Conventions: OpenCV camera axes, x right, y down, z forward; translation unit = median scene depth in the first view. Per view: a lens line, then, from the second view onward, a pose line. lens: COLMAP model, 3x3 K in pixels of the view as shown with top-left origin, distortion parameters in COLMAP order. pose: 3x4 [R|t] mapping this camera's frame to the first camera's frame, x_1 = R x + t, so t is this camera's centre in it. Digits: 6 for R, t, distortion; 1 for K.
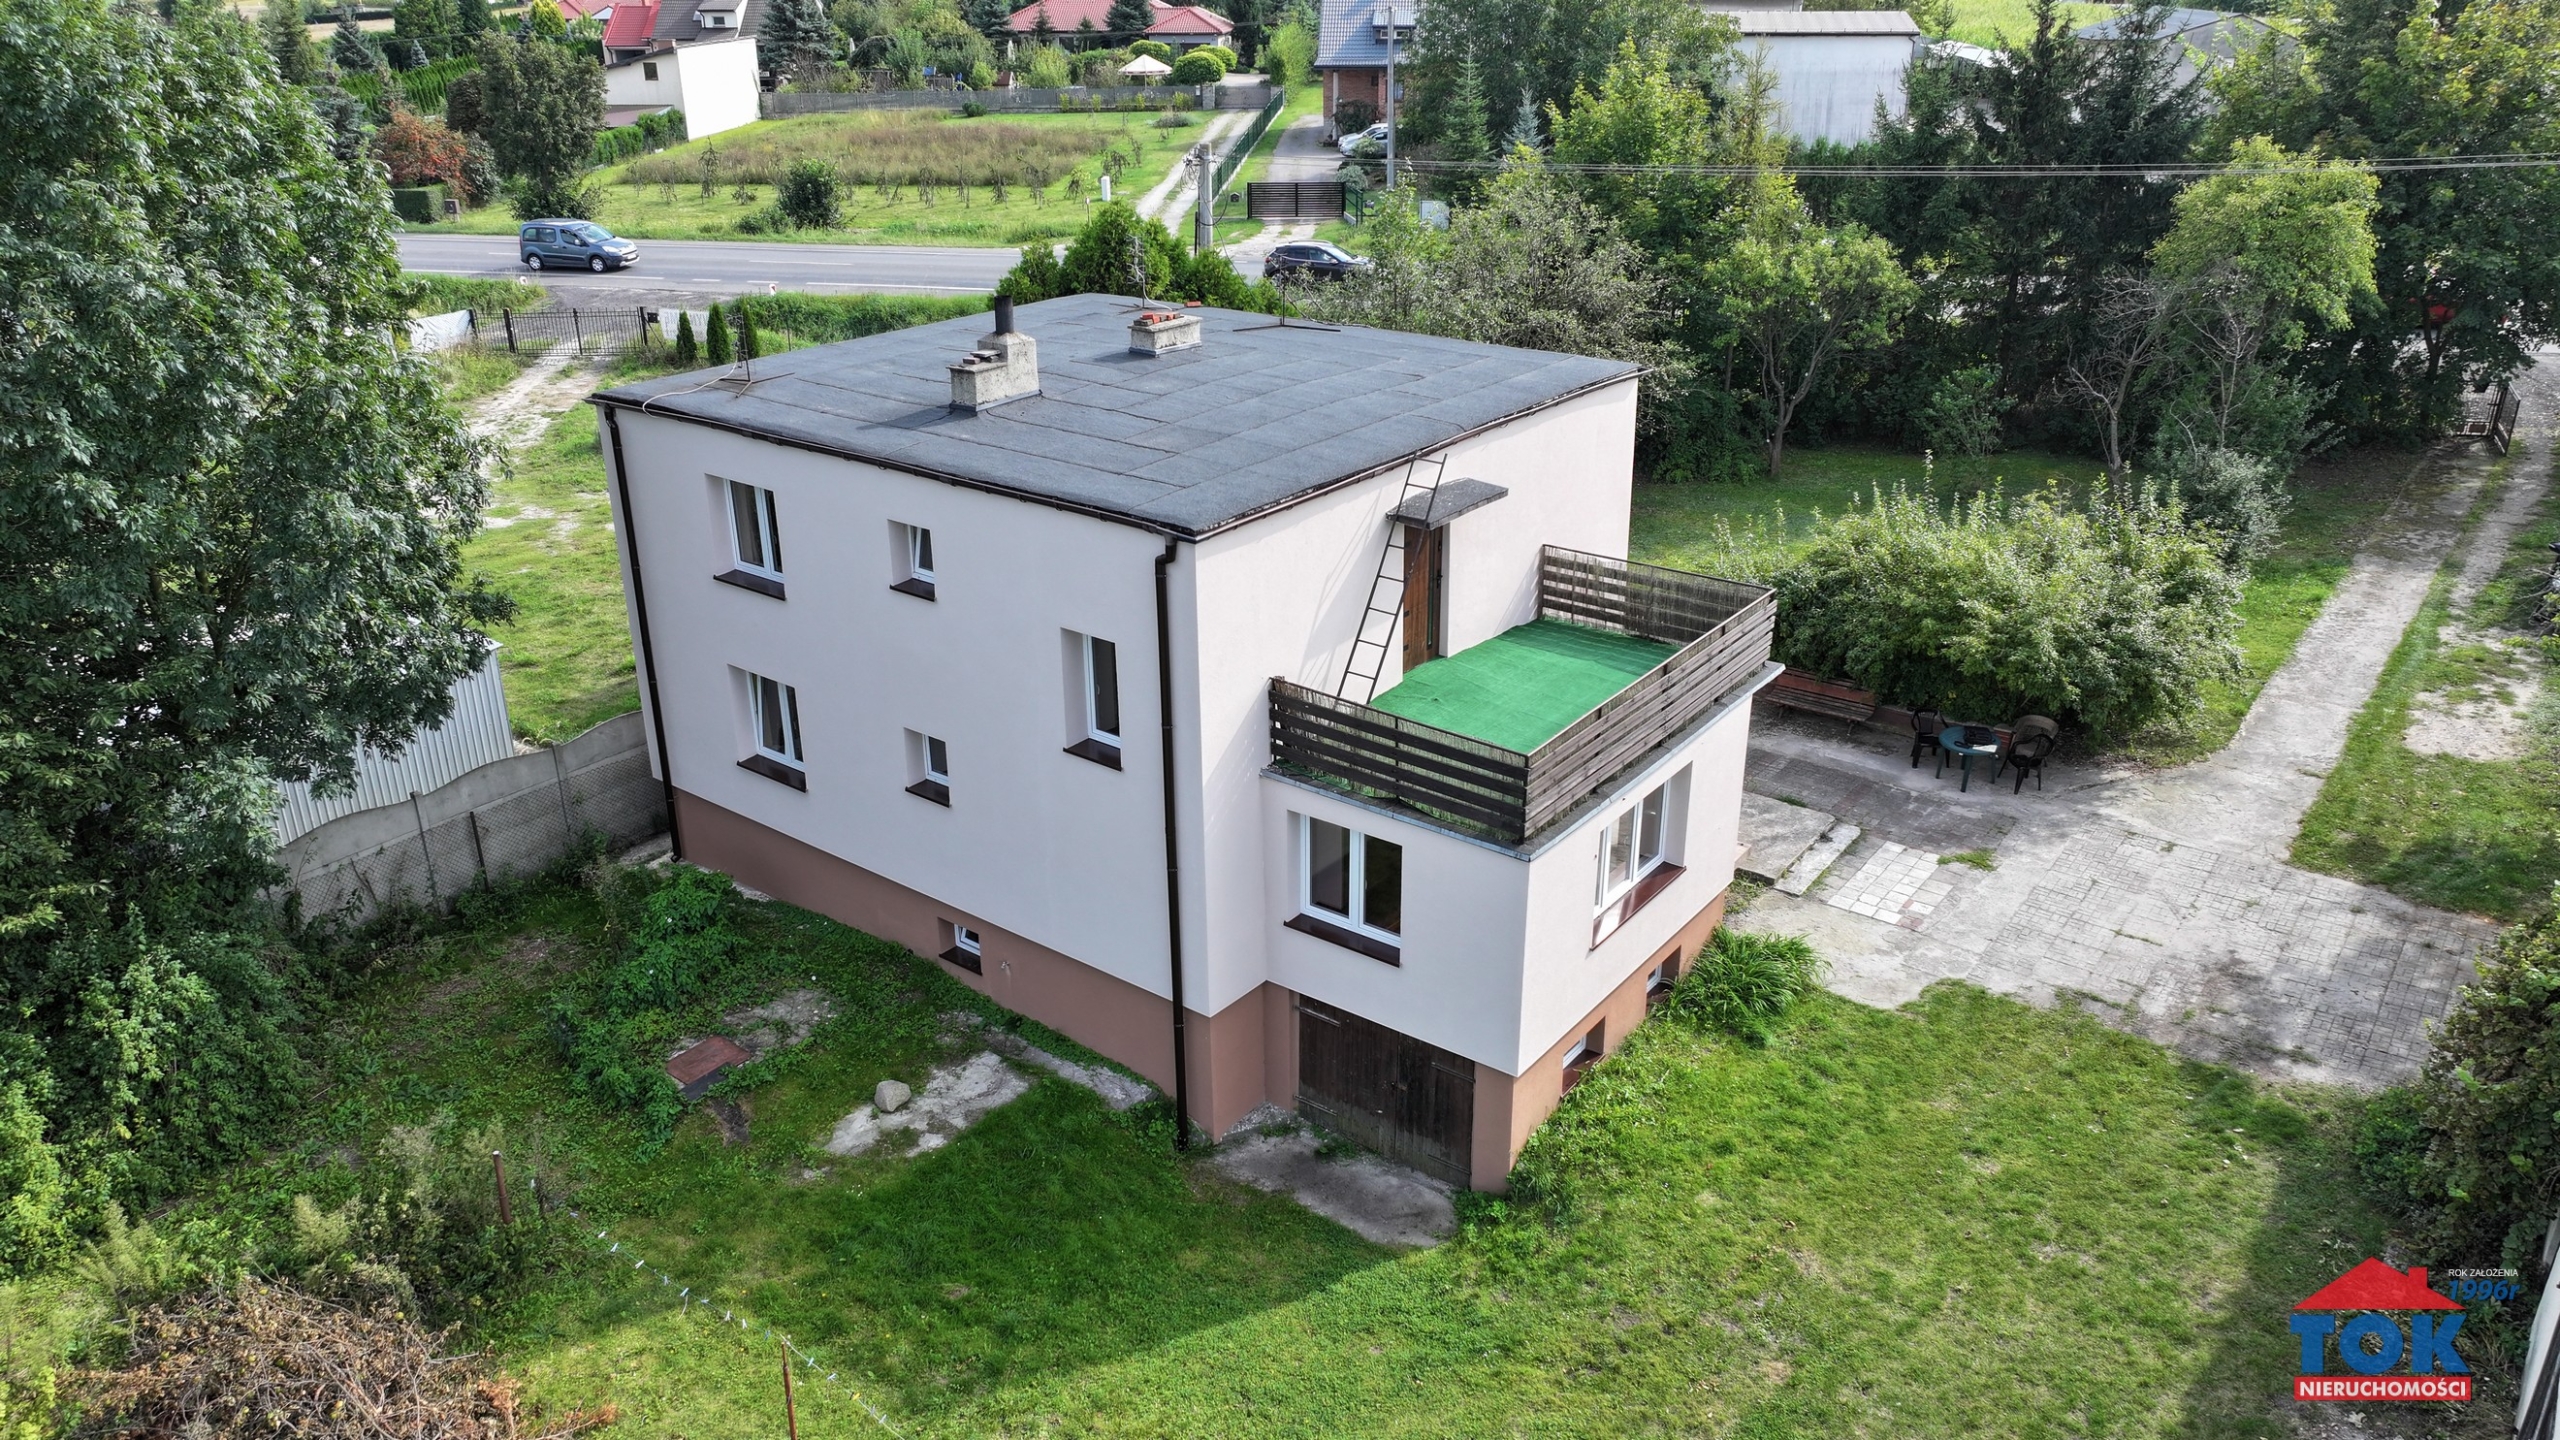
lens RADIAL K [[1796.1, 0, 1280.1], [0, 1796.1, 720.3], [0, 0, 1]] dist [0.003314, 0.015057]
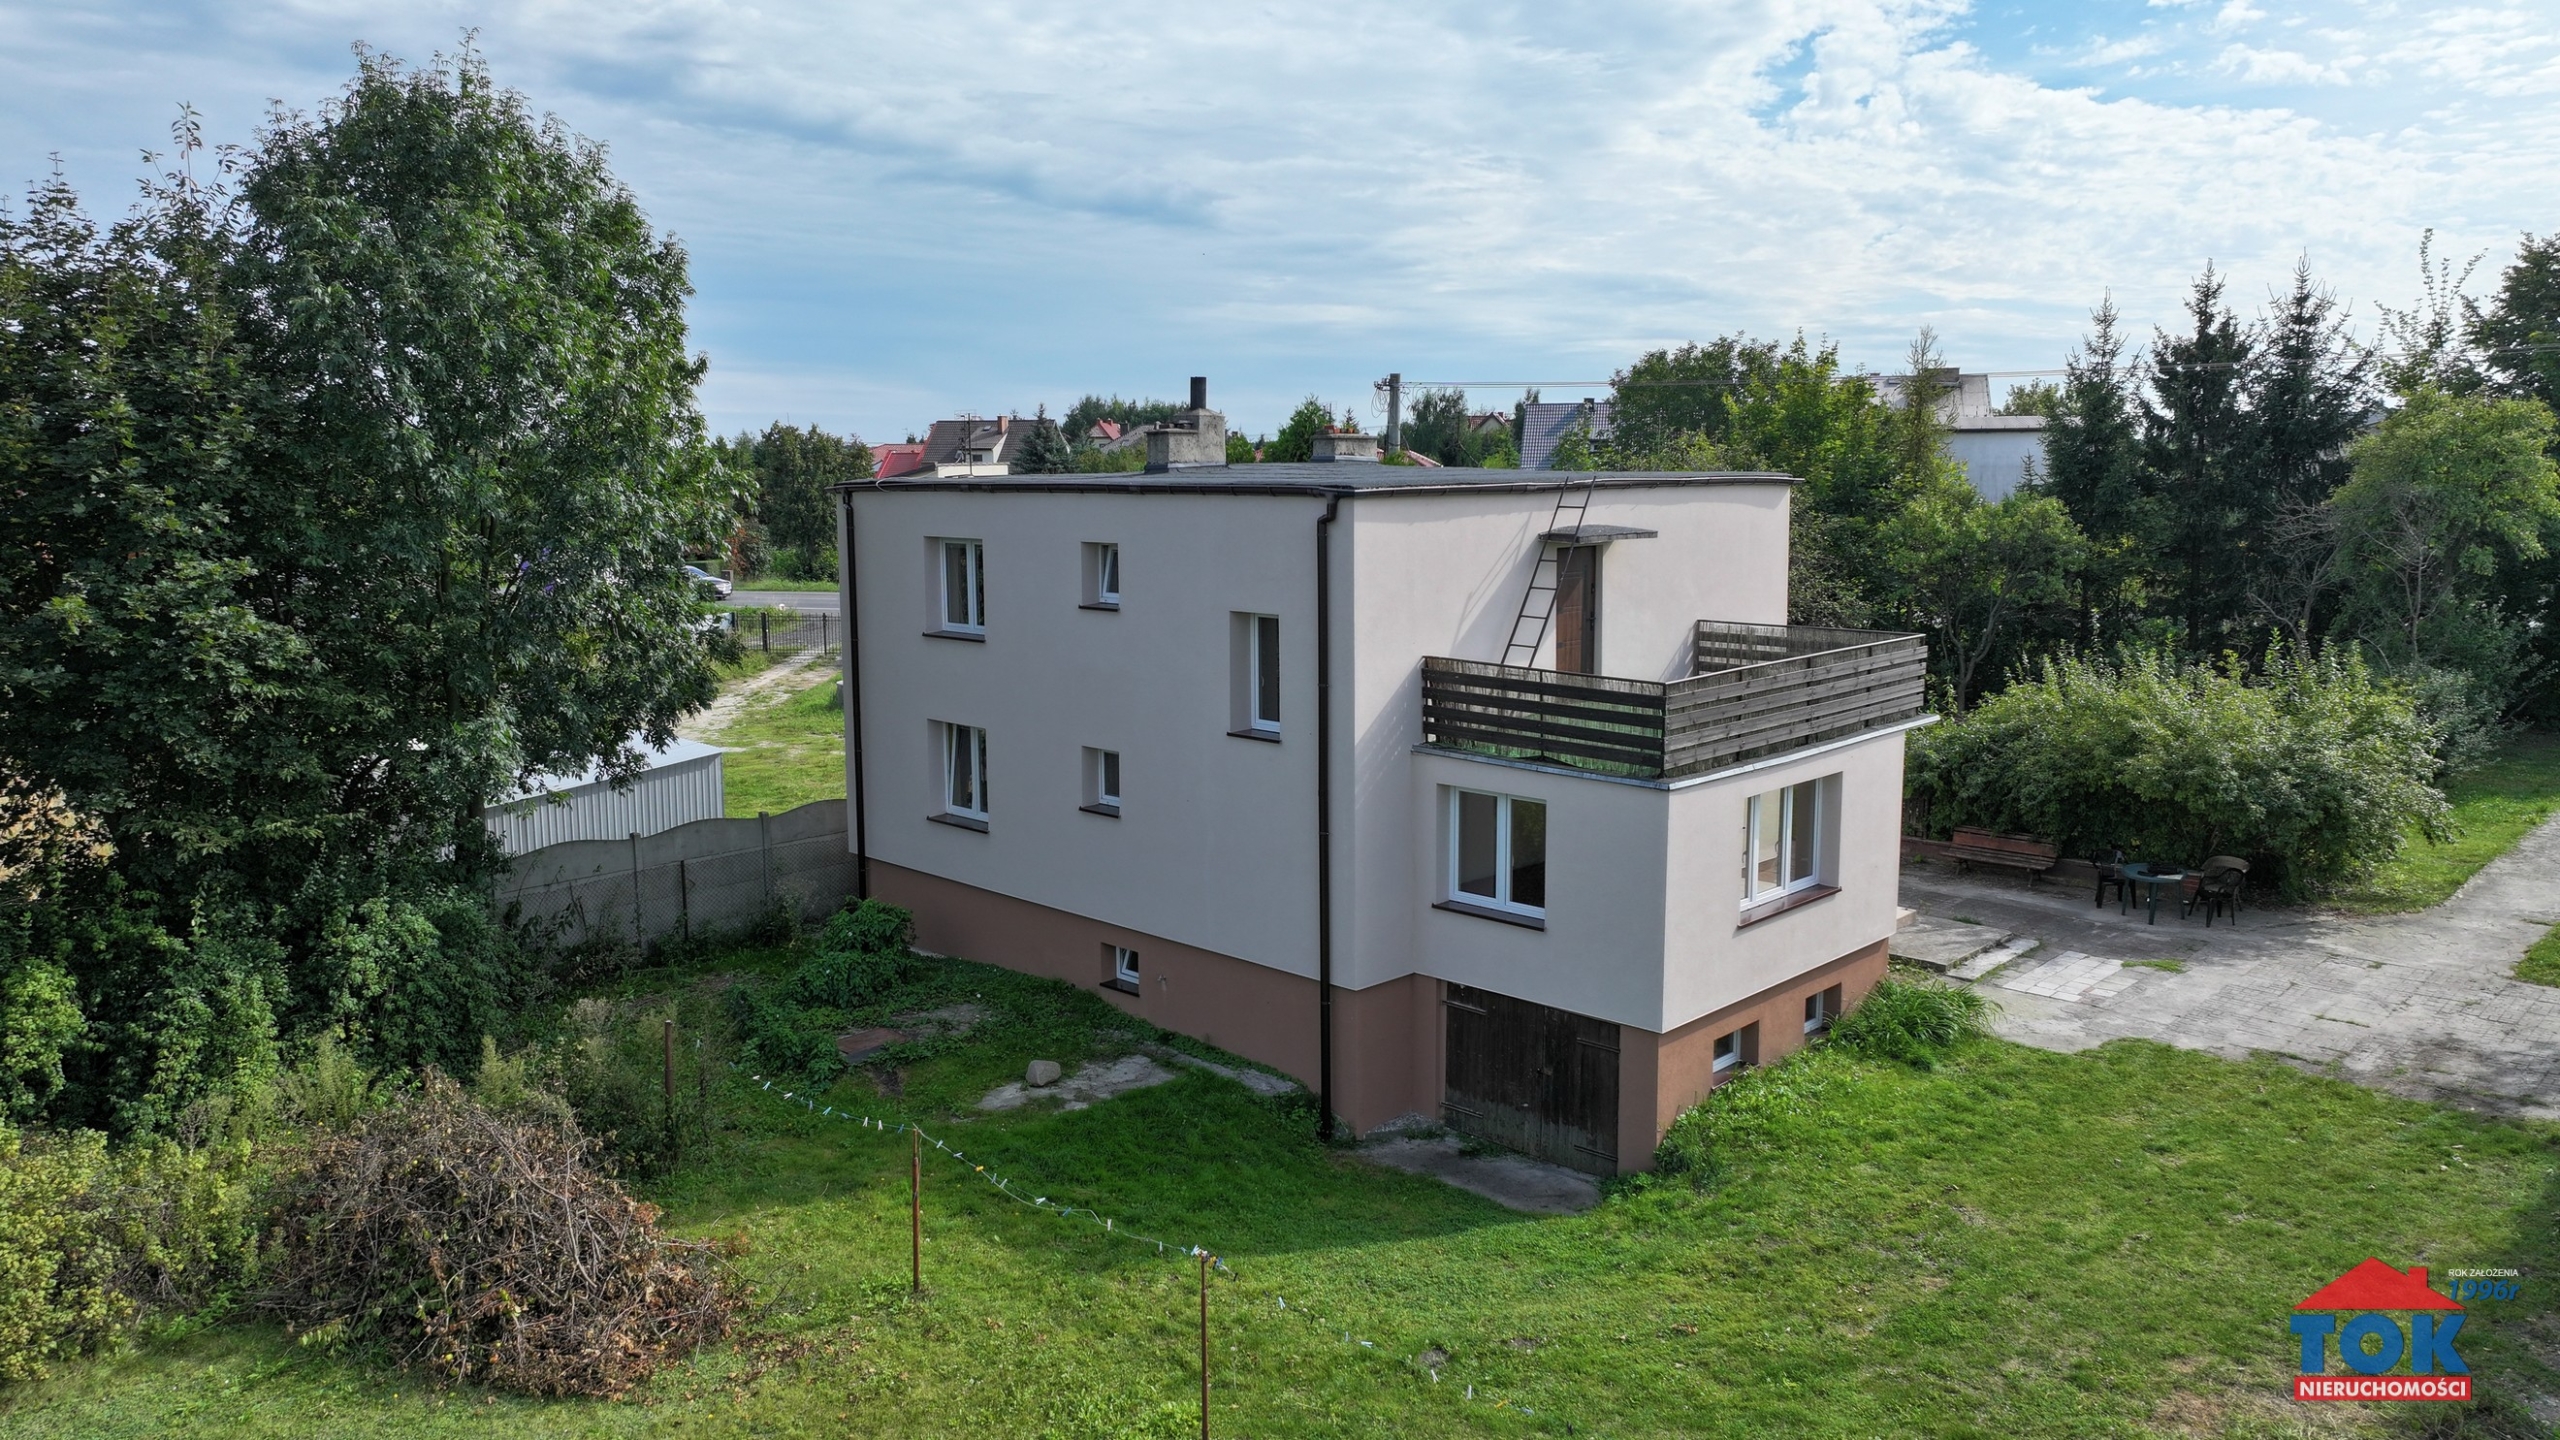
lens RADIAL K [[1796.1, 0, 1280.4], [0, 1796.1, 720.8], [0, 0, 1]] dist [0.003314, 0.015057]
pose [[0.993137, 0.019218, -0.115368, 0.028871], [-0.047849, 0.966842, -0.250853, 0.244106], [0.106722, 0.254651, 0.961126, -0.012989]]
